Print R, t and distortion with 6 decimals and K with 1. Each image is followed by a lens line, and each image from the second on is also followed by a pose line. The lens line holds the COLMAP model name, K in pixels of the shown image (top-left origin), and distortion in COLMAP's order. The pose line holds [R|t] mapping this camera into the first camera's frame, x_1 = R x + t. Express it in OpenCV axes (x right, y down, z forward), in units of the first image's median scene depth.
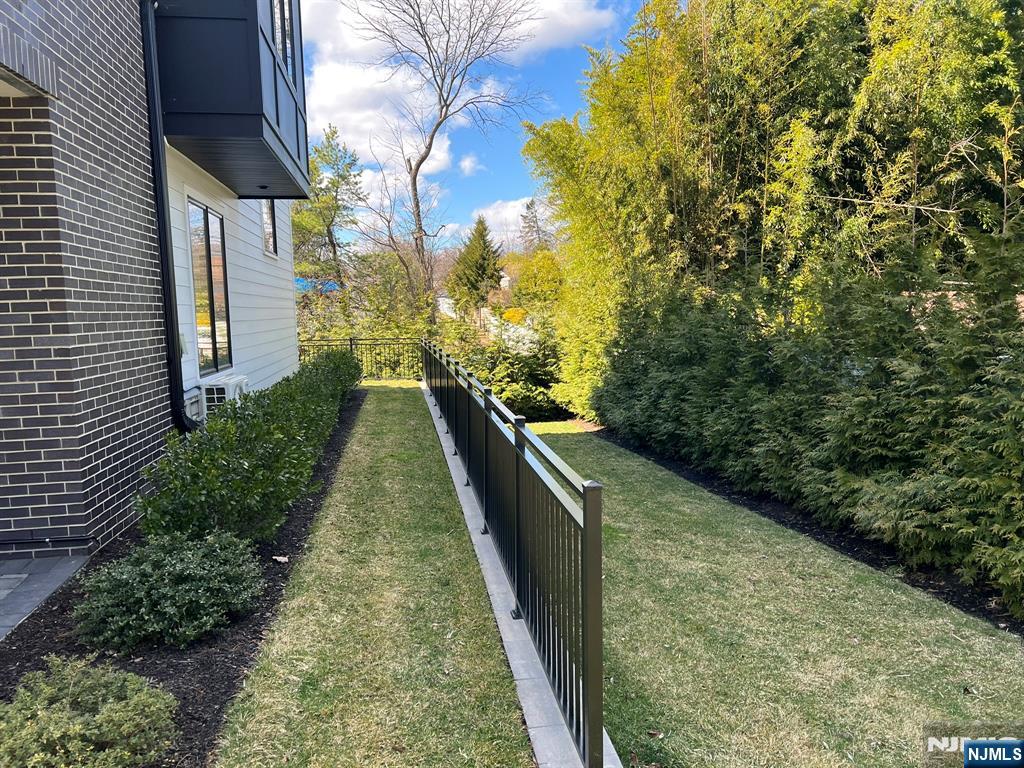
lens RADIAL K [[775.5, 0, 513.0], [0, 775.5, 390.7], [0, 0, 1]] dist [0.004028, -0.002725]
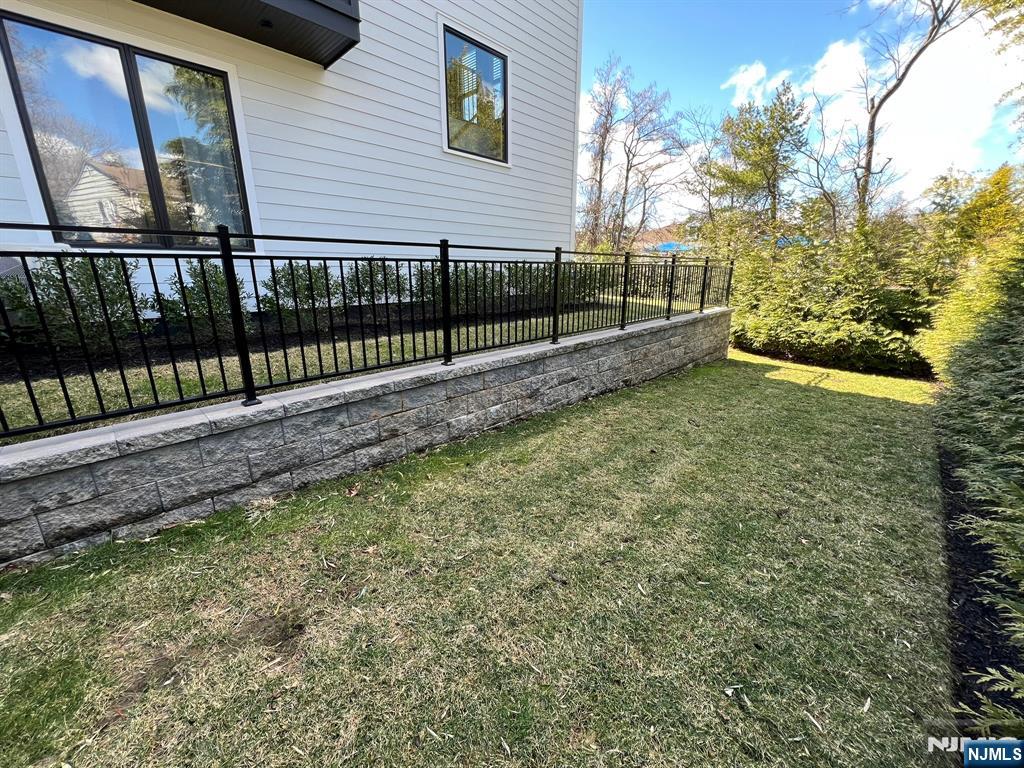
lens RADIAL K [[409.0, 0, 517.5], [0, 409.0, 382.7], [0, 0, 1]] dist [-0.001164, -0.000113]
pose [[0.614881, 0.236326, -0.752377, 0.116806], [-0.099526, 0.969669, 0.223242, -0.008156], [0.782314, -0.062386, 0.619752, 0.432438]]
